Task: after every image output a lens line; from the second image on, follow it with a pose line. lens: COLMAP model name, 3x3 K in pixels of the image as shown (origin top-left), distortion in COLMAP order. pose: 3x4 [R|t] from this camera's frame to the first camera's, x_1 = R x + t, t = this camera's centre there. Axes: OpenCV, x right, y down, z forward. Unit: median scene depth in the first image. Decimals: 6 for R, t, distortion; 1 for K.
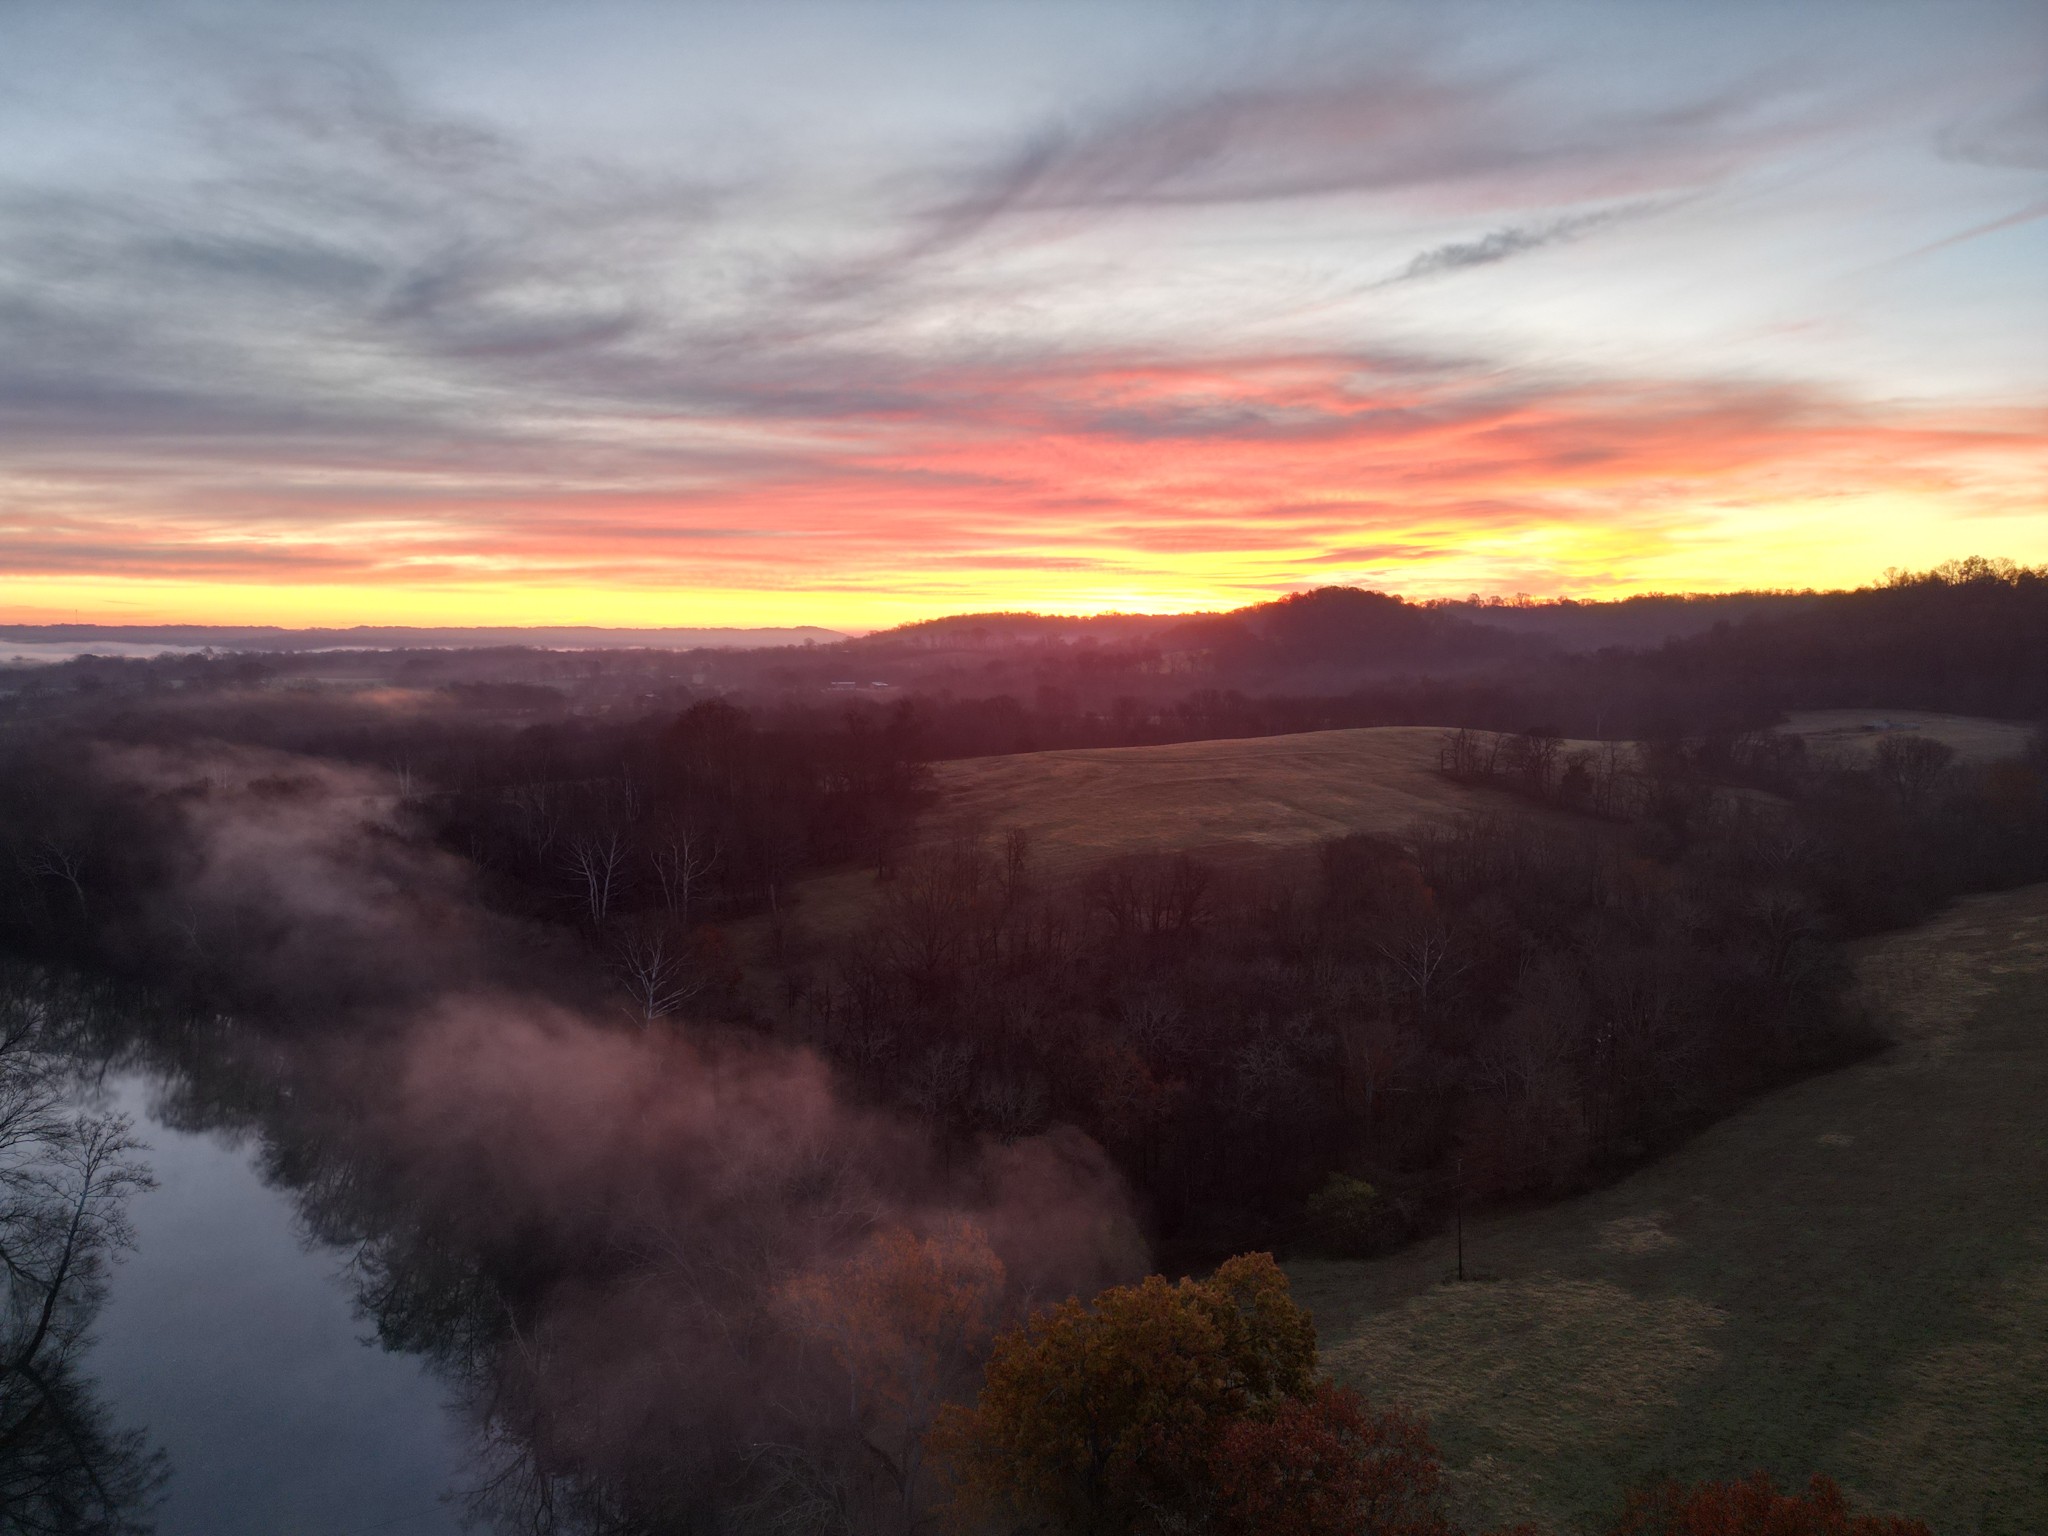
lens RADIAL K [[1449.0, 0, 1036.2], [0, 1449.0, 771.8], [0, 0, 1]] dist [0.152802, -0.183826]
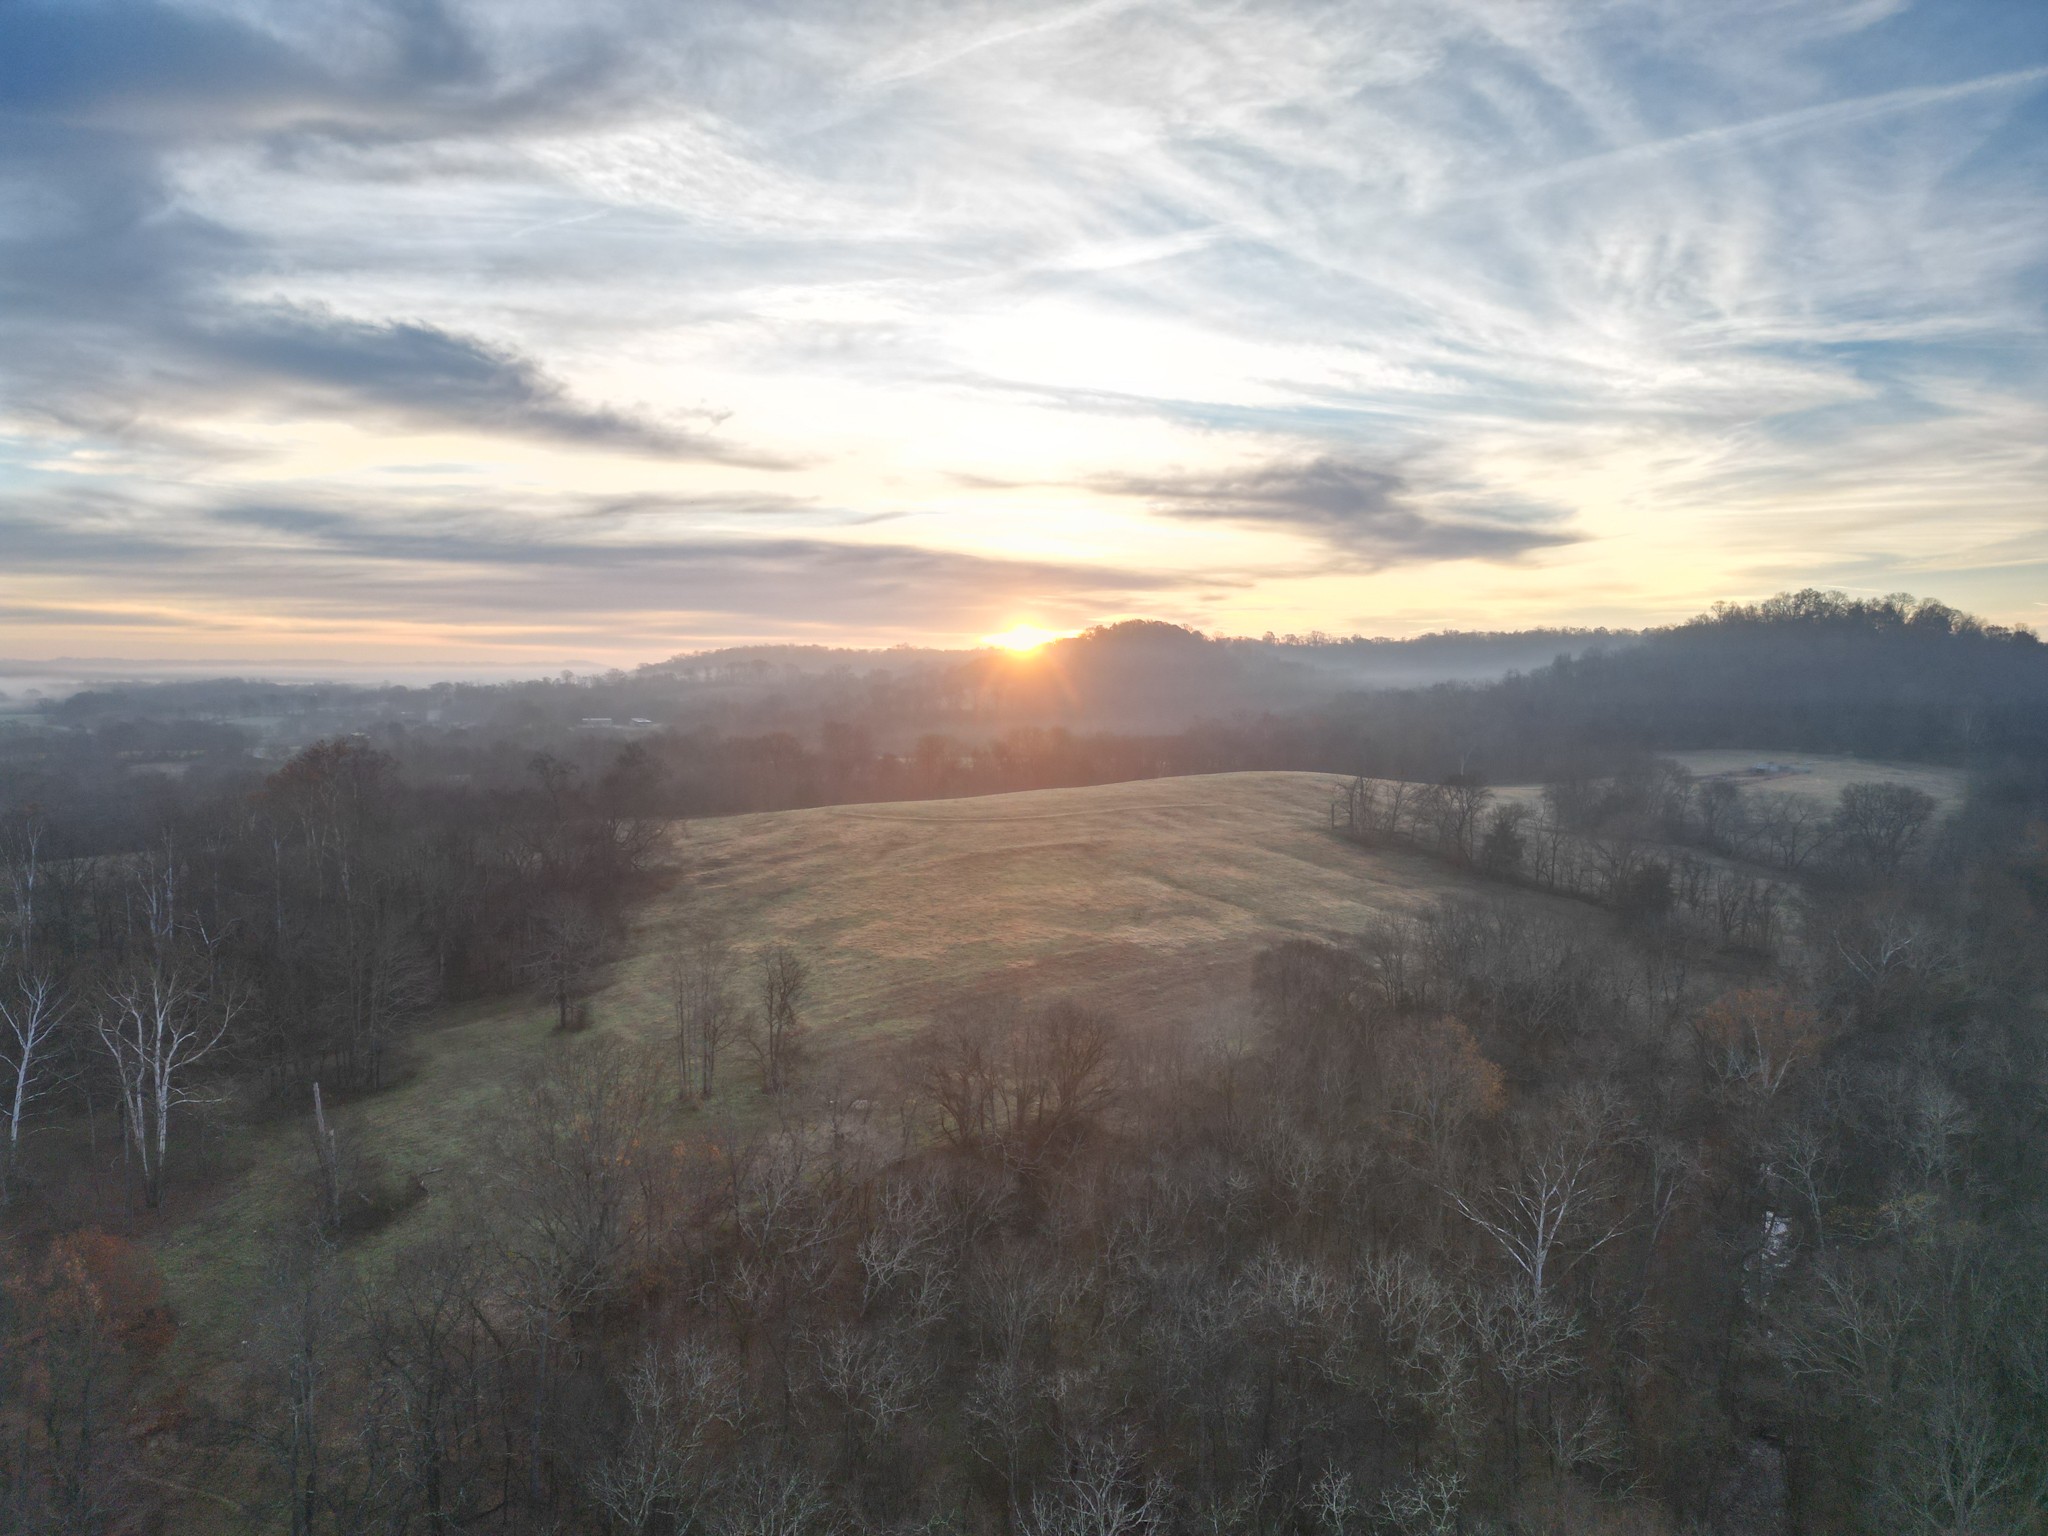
lens RADIAL K [[1449.0, 0, 1036.2], [0, 1449.0, 771.8], [0, 0, 1]] dist [0.152802, -0.183826]
pose [[0.989543, -0.003303, 0.144201, 0.002241], [0.007081, 0.999645, -0.025693, -0.013393], [-0.144064, 0.026445, 0.989215, 0.254565]]
